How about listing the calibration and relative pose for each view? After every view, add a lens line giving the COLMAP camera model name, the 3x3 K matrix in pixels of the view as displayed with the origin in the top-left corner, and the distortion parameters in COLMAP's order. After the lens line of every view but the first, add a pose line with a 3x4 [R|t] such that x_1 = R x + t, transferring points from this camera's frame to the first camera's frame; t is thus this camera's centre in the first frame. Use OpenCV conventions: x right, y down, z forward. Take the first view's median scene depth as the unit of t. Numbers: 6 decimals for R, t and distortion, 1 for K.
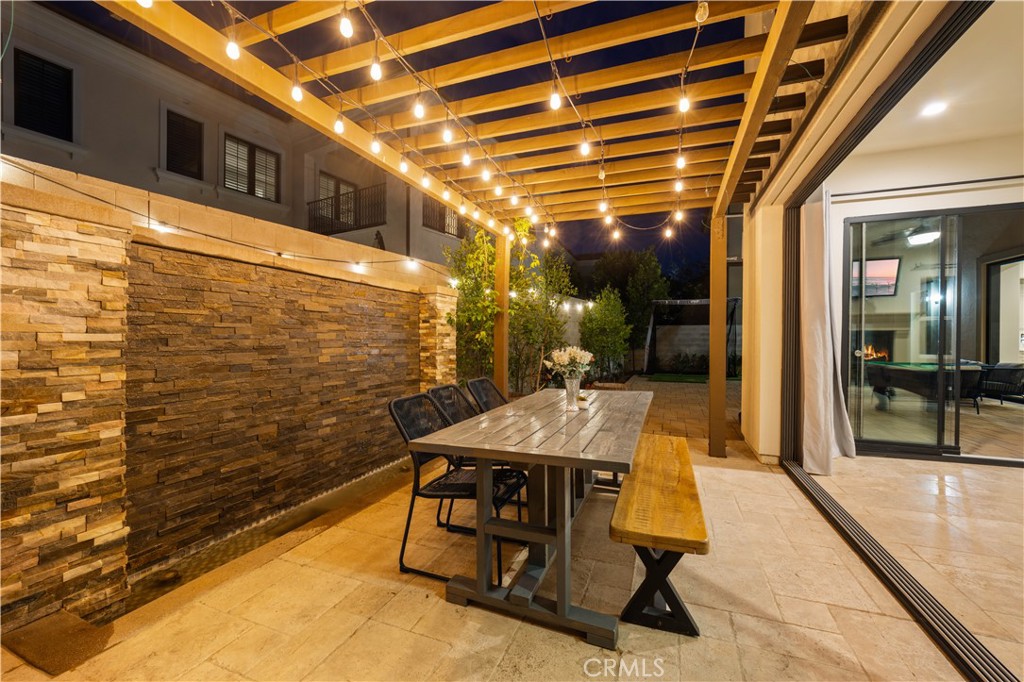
lens RADIAL K [[403.1, 0, 512.6], [0, 403.1, 340.7], [0, 0, 1]] dist [-0.001409, -0.000236]
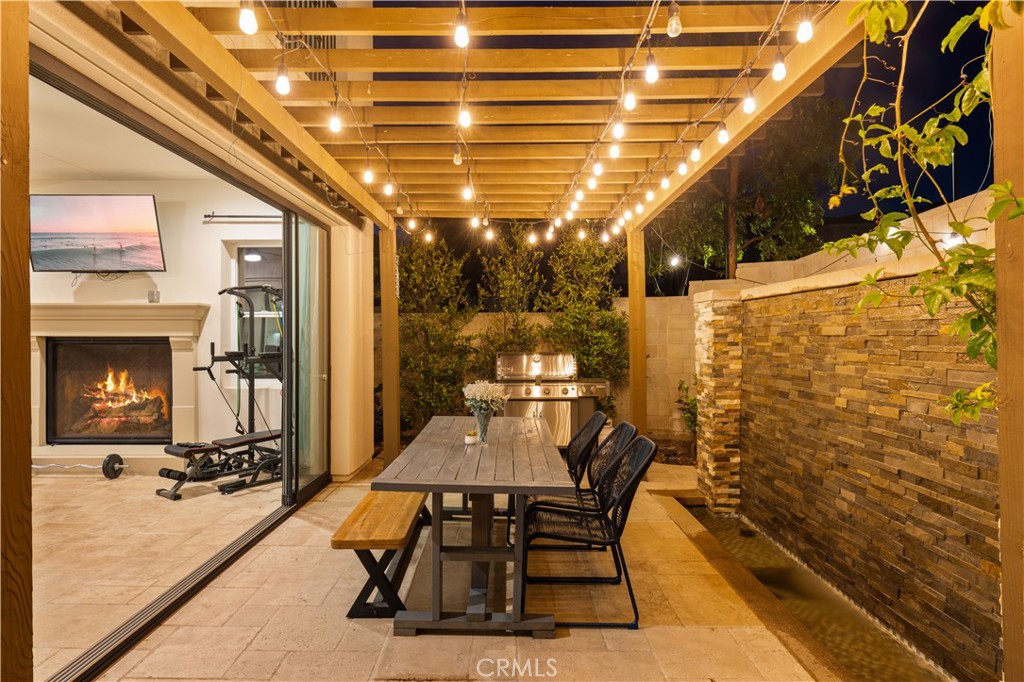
lens RADIAL K [[558.1, 0, 502.5], [0, 558.1, 335.6], [0, 0, 1]] dist [0.001816, 0.000363]
pose [[-0.935152, -0.003420, -0.354230, 0.494683], [-0.003539, 0.999994, -0.000312, -0.077968], [0.354229, 0.000962, -0.935158, 1.937617]]
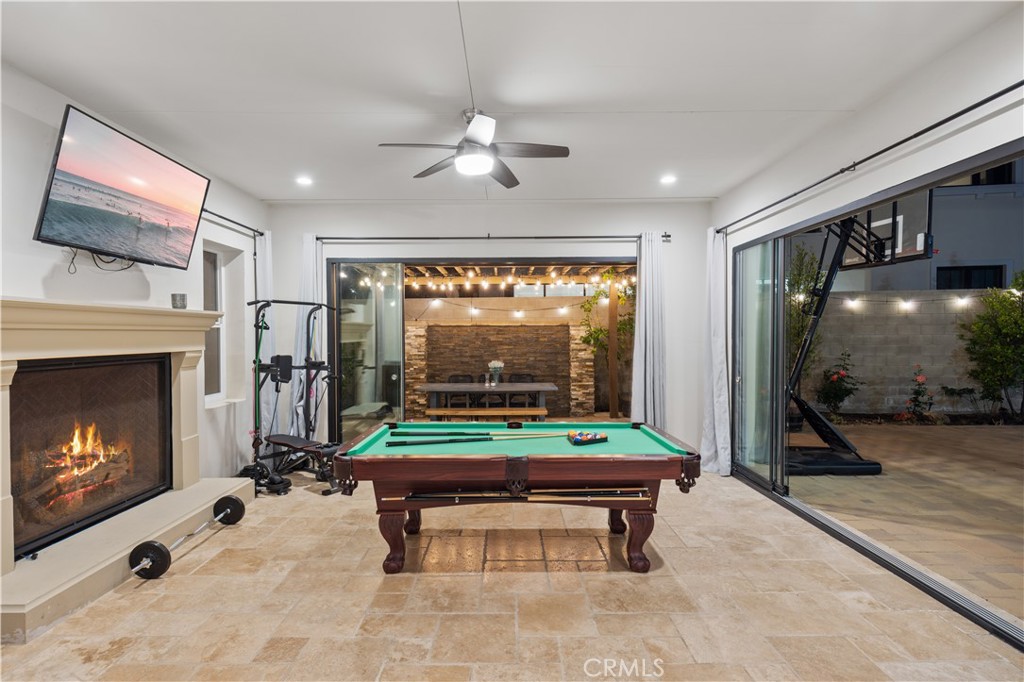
lens RADIAL K [[501.8, 0, 518.2], [0, 501.8, 340.0], [0, 0, 1]] dist [-0.001092, -0.000133]
pose [[0.373388, 0.005421, -0.927660, 2.576883], [0.003435, 0.999968, 0.007226, -0.111450], [0.927669, -0.005885, 0.373357, 0.011404]]
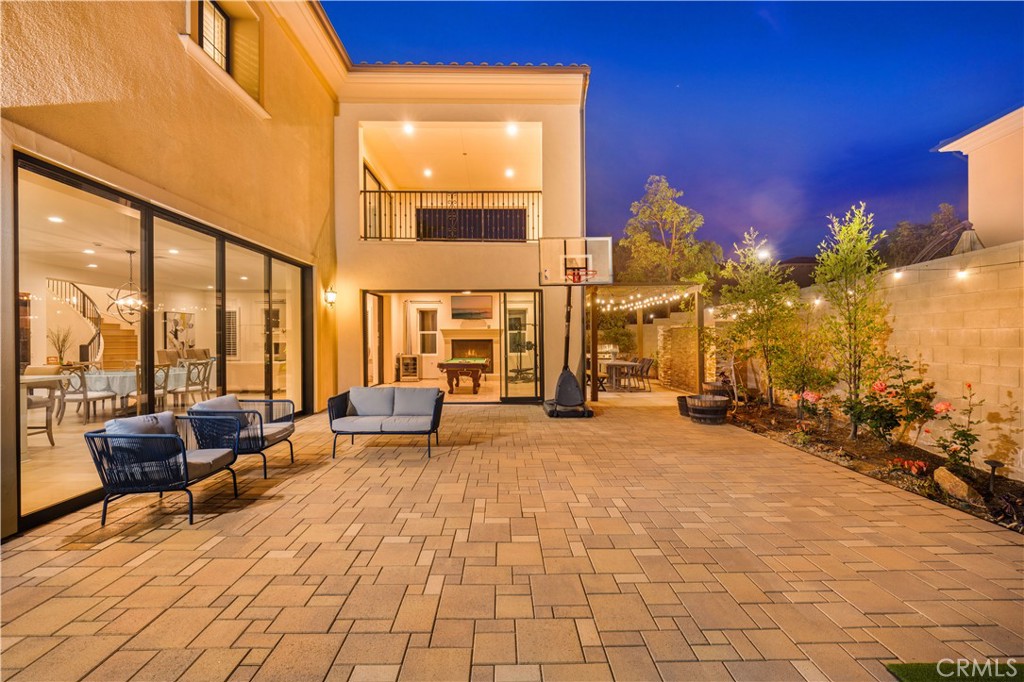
lens RADIAL K [[442.3, 0, 509.0], [0, 442.3, 337.1], [0, 0, 1]] dist [-0.000154, -0.000112]
pose [[-0.925388, -0.000796, -0.379021, 2.611751], [0.000528, 0.999994, -0.003389, -0.079190], [0.379021, -0.003336, -0.925382, 4.326541]]
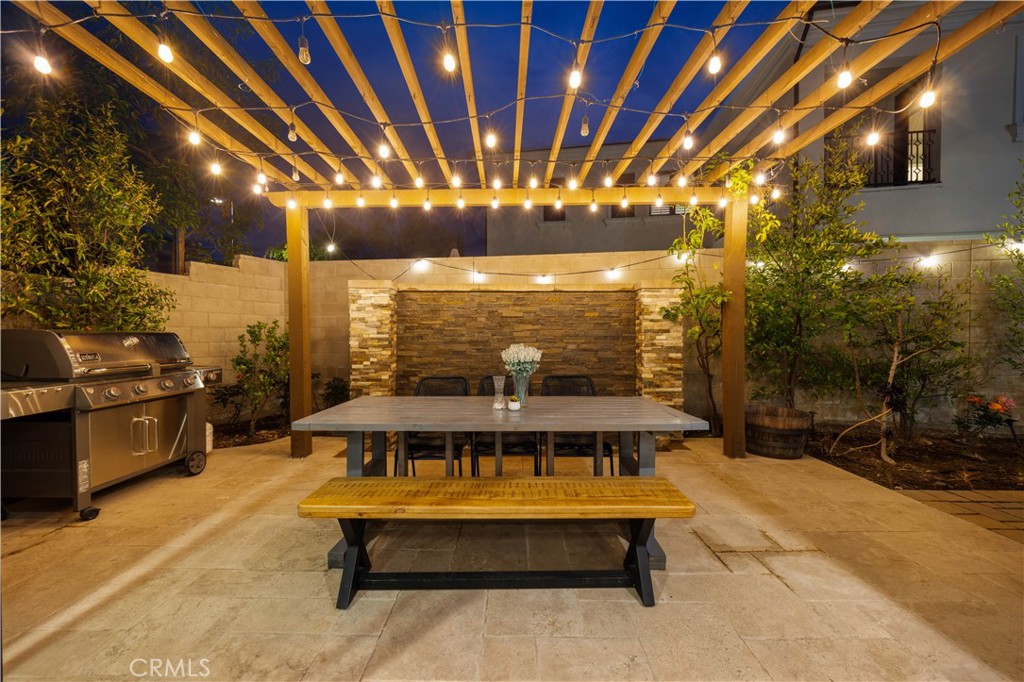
lens RADIAL K [[383.4, 0, 513.2], [0, 383.4, 339.3], [0, 0, 1]] dist [0.014620, 0.000010]
pose [[0.360899, 0.006075, -0.932585, 0.862515], [-0.000320, 0.999980, 0.006390, -0.002018], [0.932605, -0.002007, 0.360894, 0.571399]]
